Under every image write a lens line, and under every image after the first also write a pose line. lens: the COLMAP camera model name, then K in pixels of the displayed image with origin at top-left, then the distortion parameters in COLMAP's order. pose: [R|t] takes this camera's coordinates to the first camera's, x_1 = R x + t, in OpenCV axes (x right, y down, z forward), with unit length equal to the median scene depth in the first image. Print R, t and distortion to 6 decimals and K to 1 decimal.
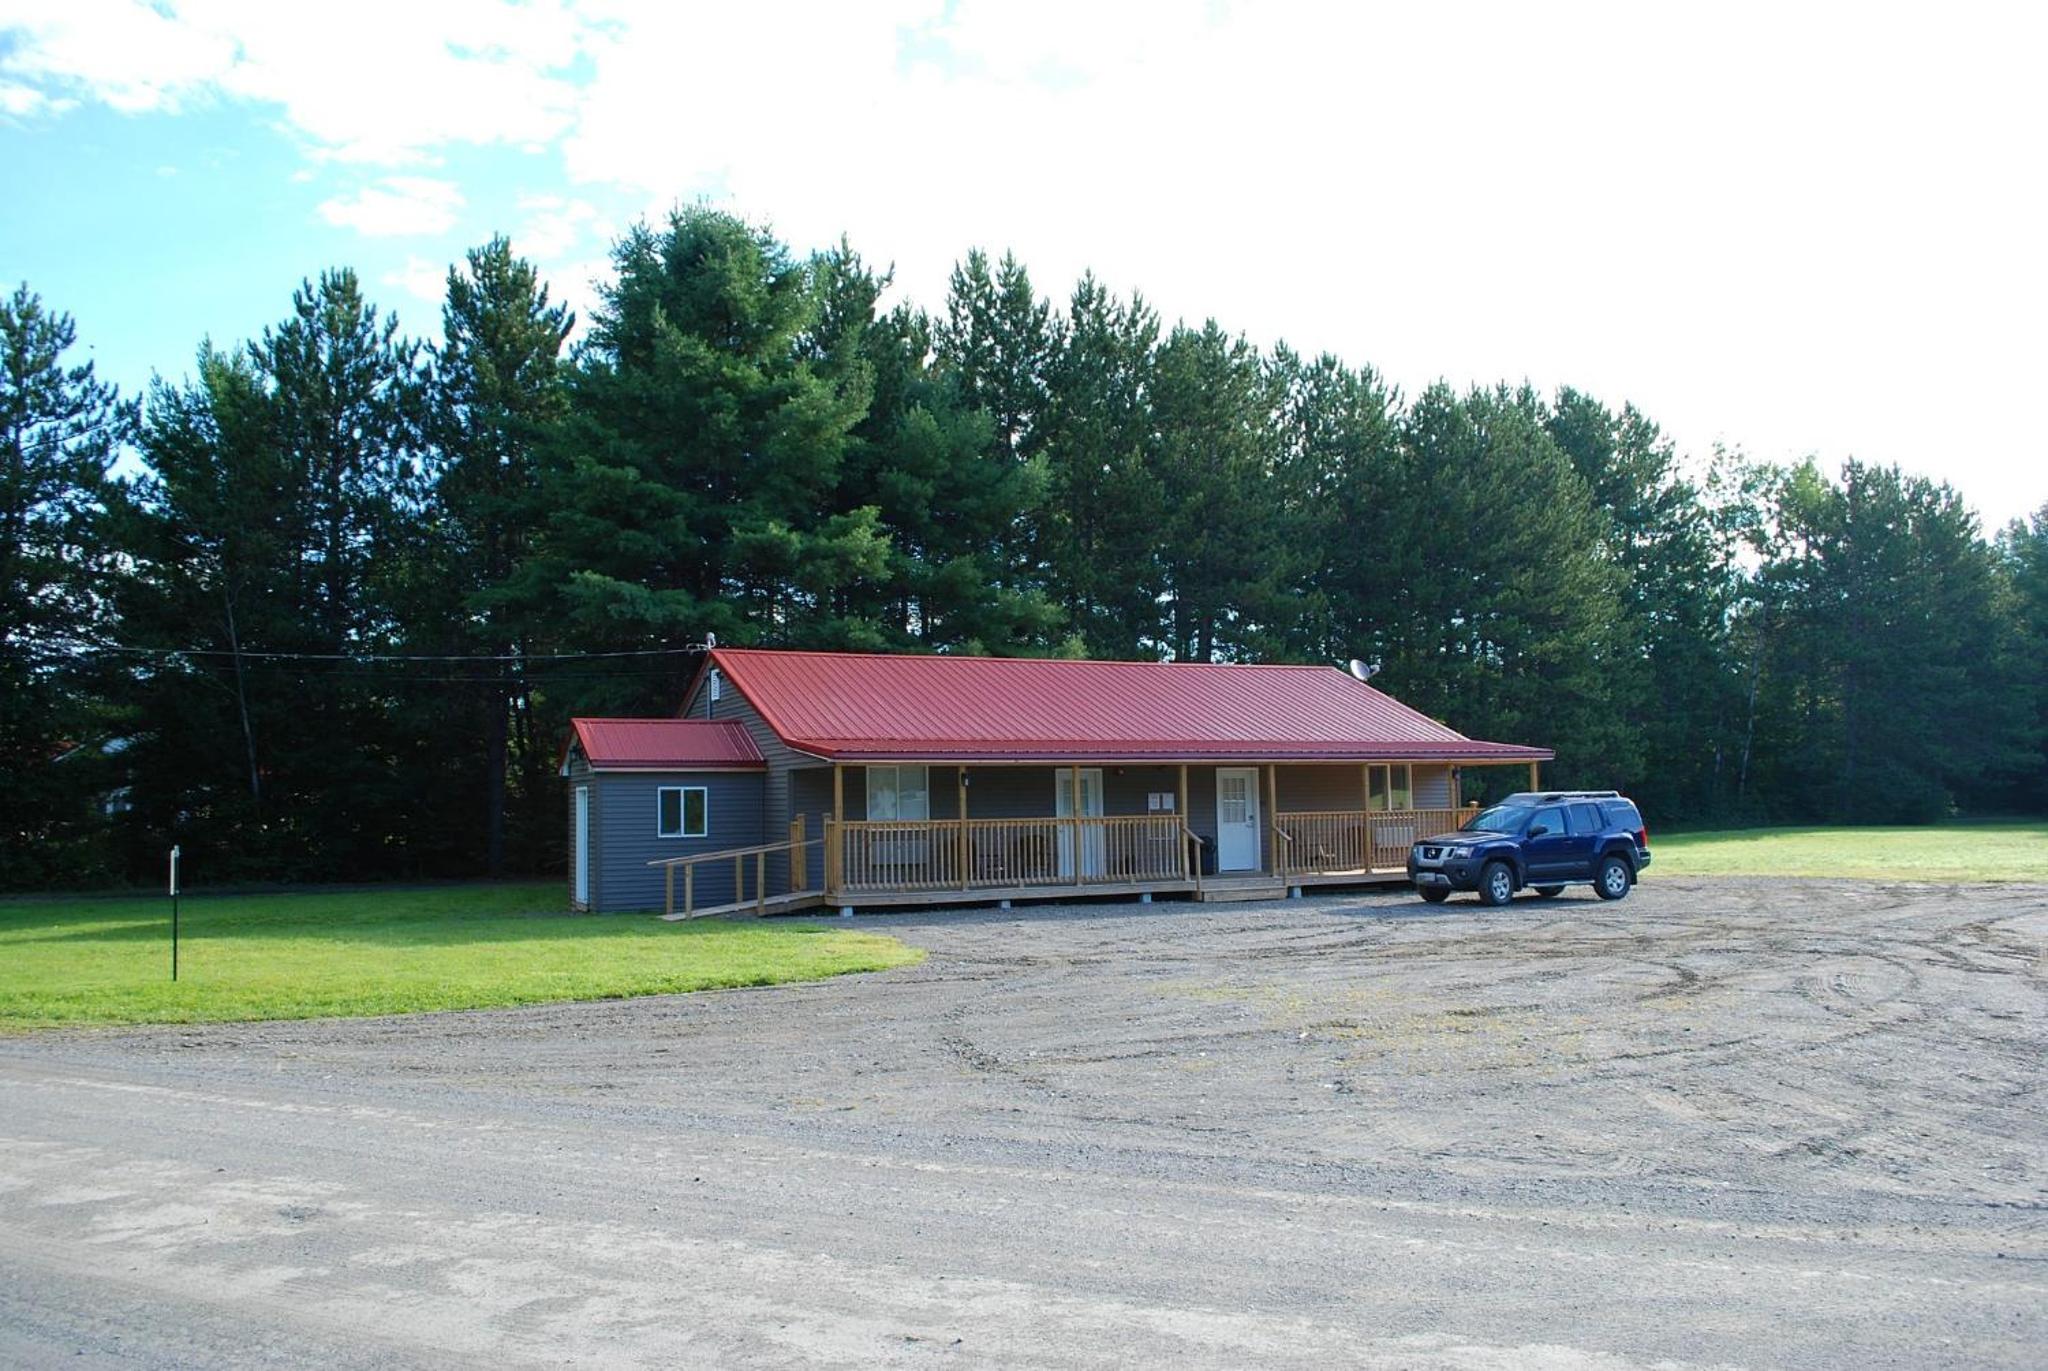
lens RADIAL K [[1618.1, 0, 1026.2], [0, 1618.1, 684.0], [0, 0, 1]] dist [-0.083343, 0.013751]
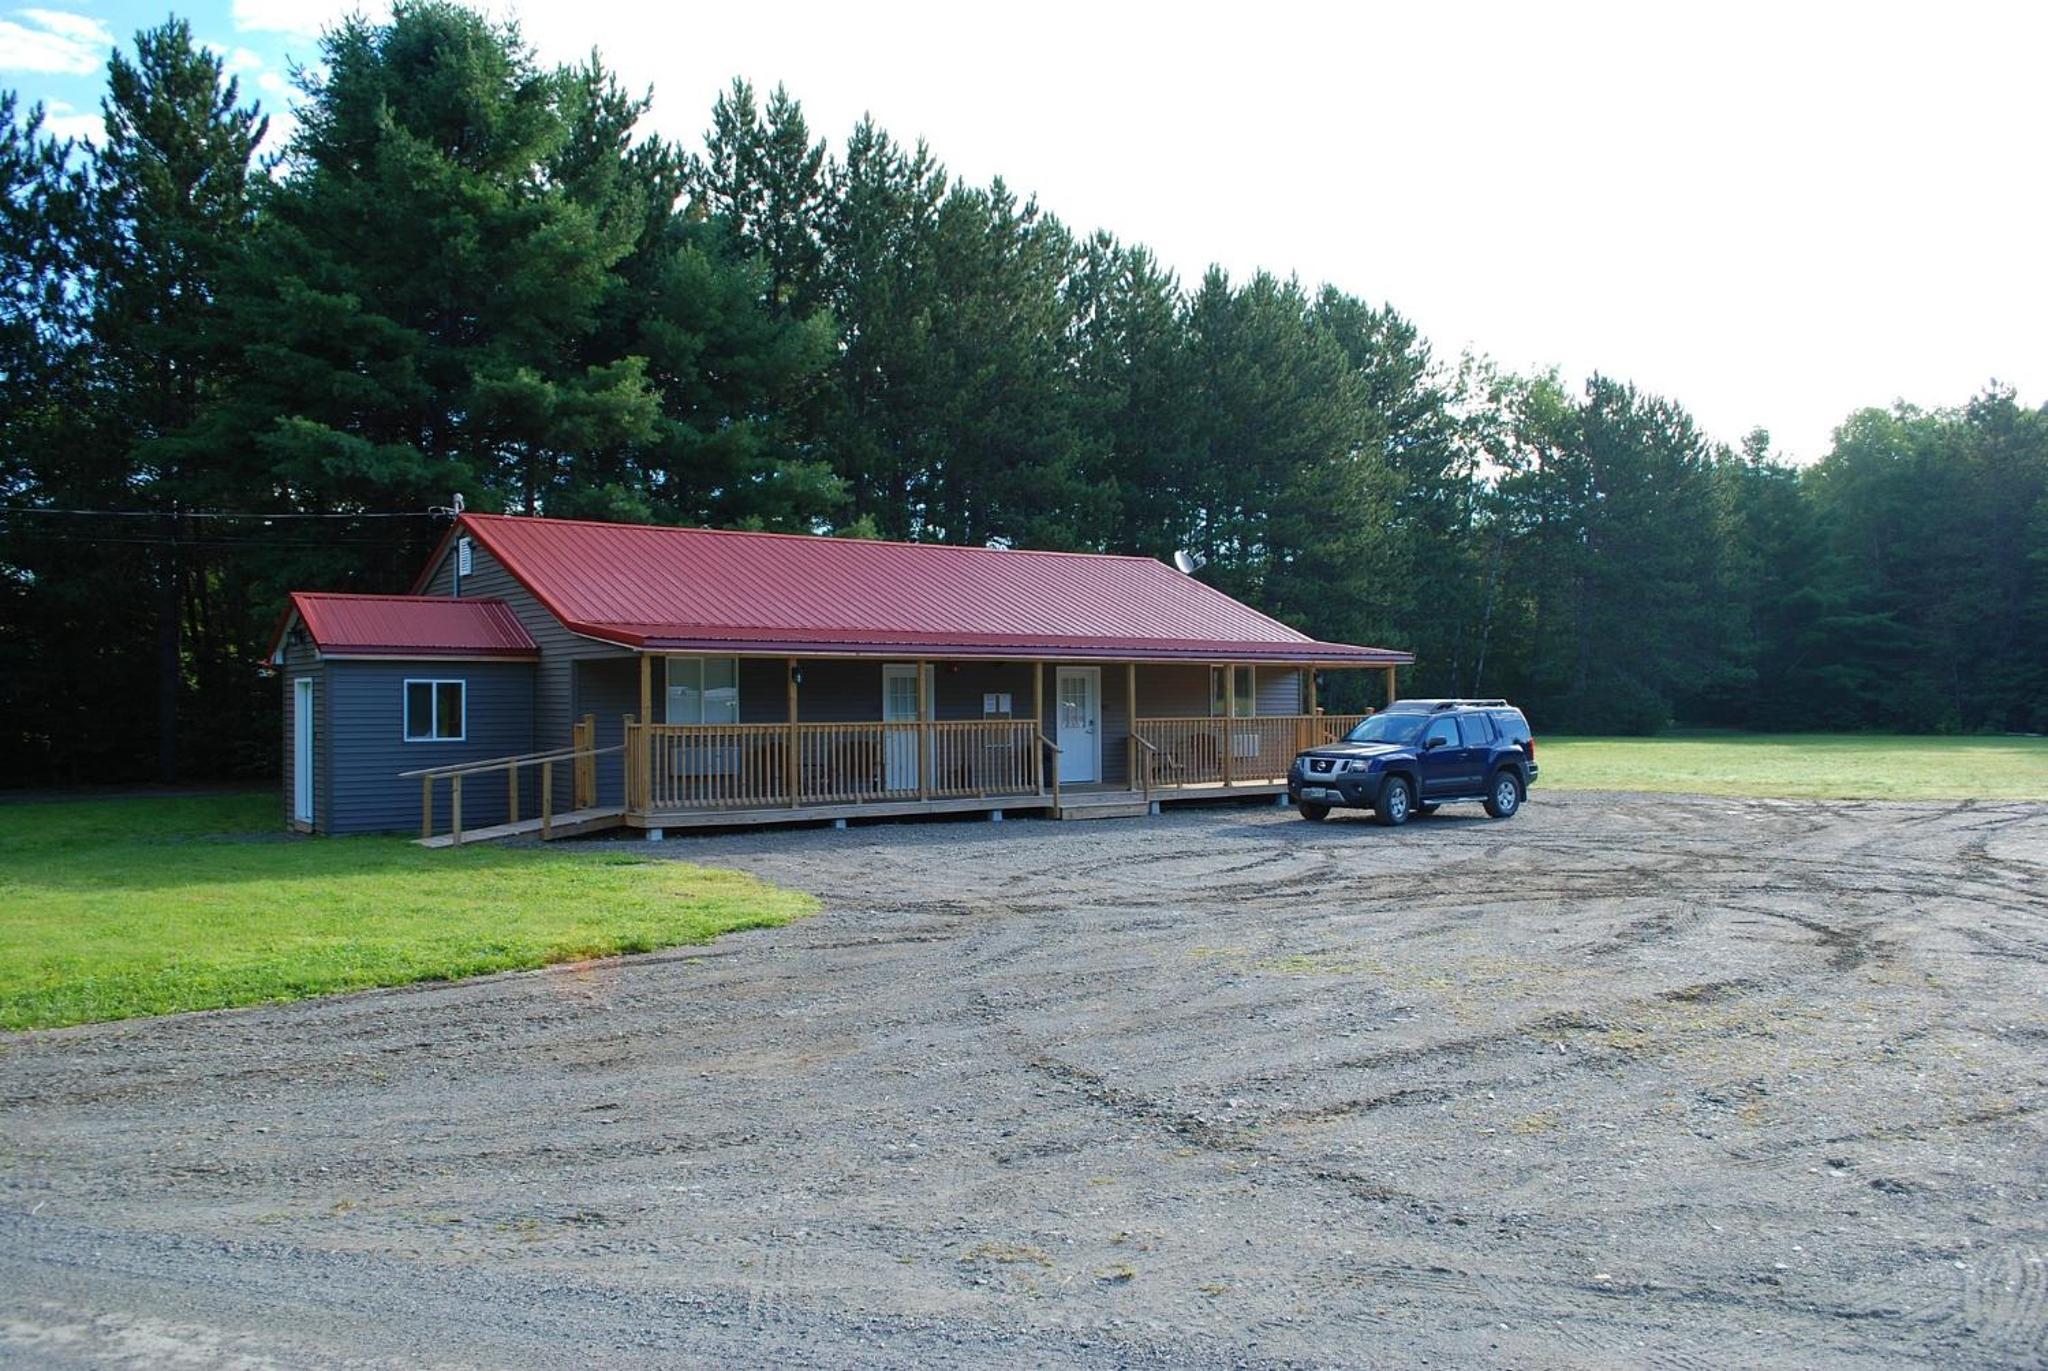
lens RADIAL K [[1618.1, 0, 1026.2], [0, 1618.1, 684.0], [0, 0, 1]] dist [-0.083343, 0.013751]
pose [[0.980863, 0.013836, 0.194207, -0.052931], [-0.025824, 0.997904, 0.059337, 0.007289], [-0.192979, -0.063216, 0.979164, 0.104866]]
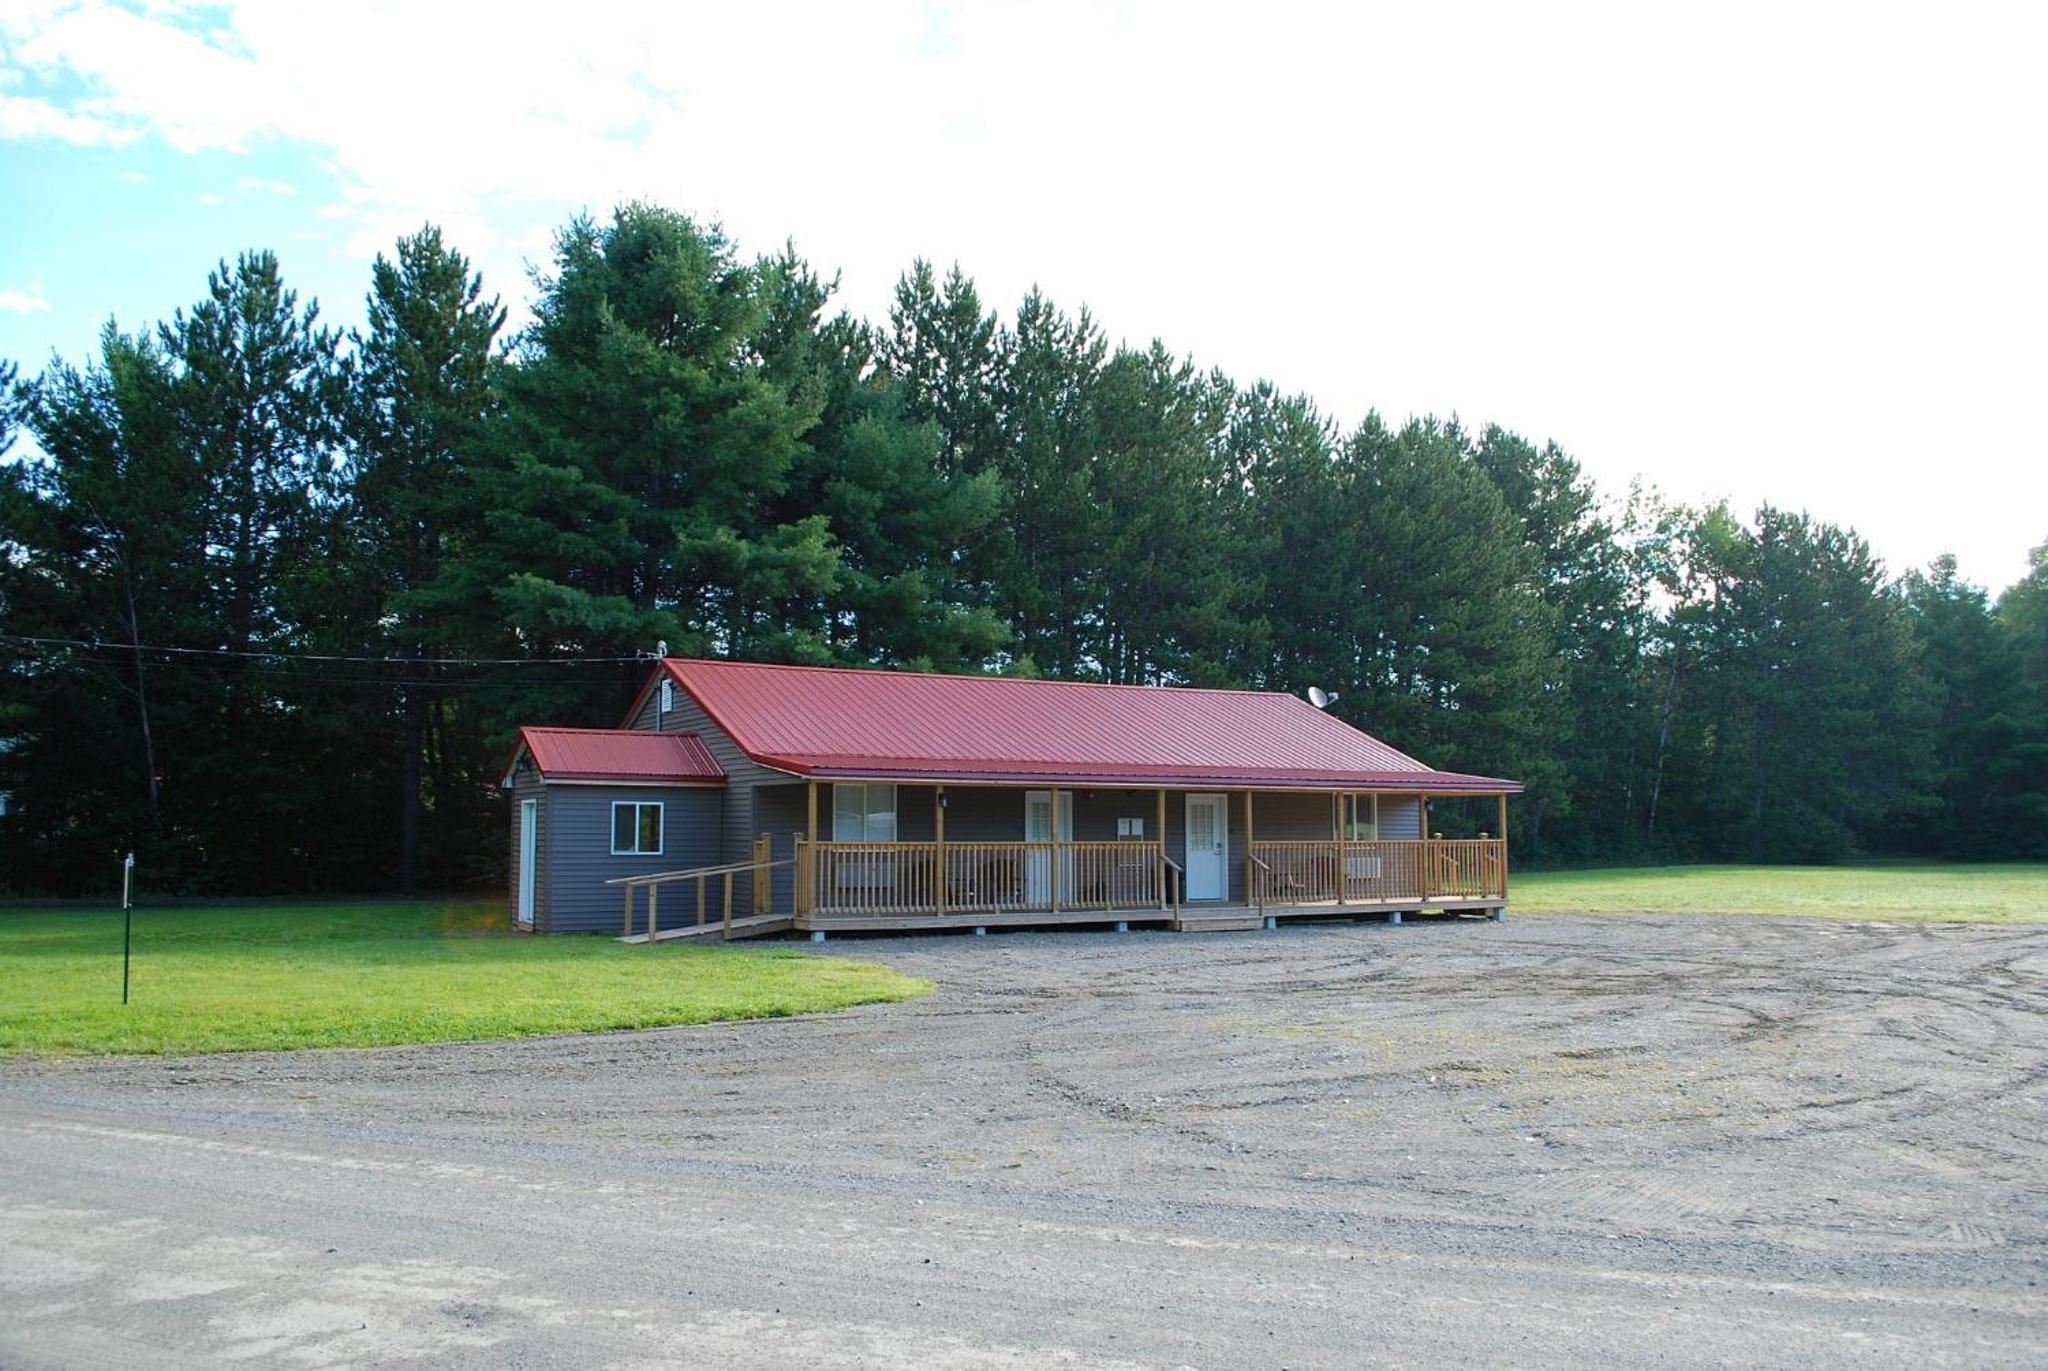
lens RADIAL K [[1620.8, 0, 1024.0], [0, 1620.8, 685.5], [0, 0, 1]] dist [-0.085076, 0.017792]
pose [[0.997308, 0.025034, 0.068914, -0.036624], [-0.024027, 0.999593, -0.015404, 0.003196], [-0.069271, 0.013707, 0.997504, 0.025389]]
